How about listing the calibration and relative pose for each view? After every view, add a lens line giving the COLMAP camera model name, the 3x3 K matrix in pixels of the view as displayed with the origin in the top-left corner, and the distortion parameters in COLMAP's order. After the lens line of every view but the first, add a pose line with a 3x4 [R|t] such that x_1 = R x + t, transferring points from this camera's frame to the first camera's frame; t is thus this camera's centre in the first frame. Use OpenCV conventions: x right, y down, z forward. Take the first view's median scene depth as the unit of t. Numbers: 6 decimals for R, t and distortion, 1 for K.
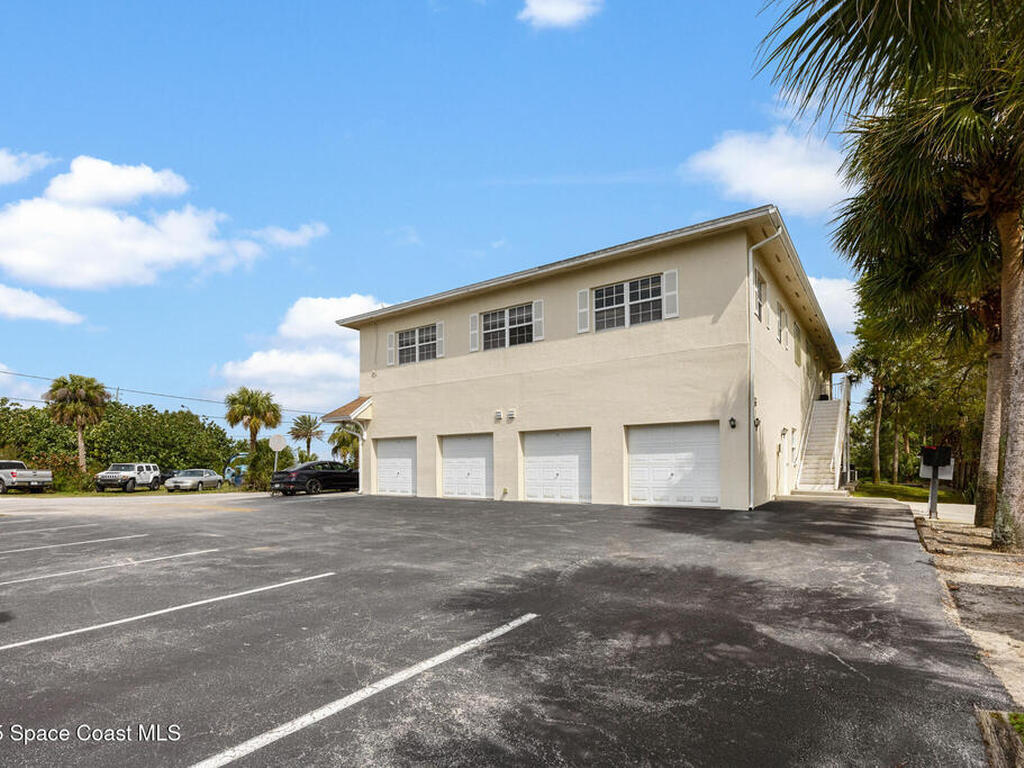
lens RADIAL K [[526.3, 0, 511.6], [0, 526.3, 462.2], [0, 0, 1]] dist [0.022491, 0.000232]
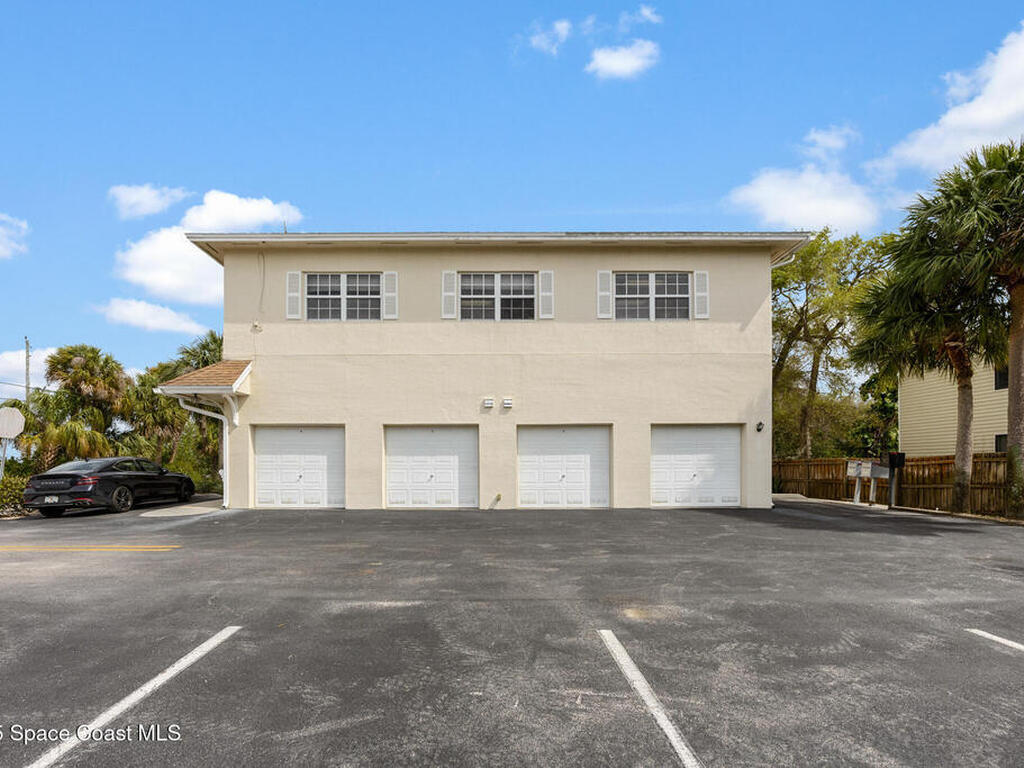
lens RADIAL K [[522.5, 0, 510.3], [0, 522.5, 471.5], [0, 0, 1]] dist [0.000155, -0.000242]
pose [[0.813909, -0.000014, 0.580993, -0.471129], [-0.008202, 0.999900, 0.011514, 0.006044], [-0.580935, -0.014137, 0.813827, 0.334704]]
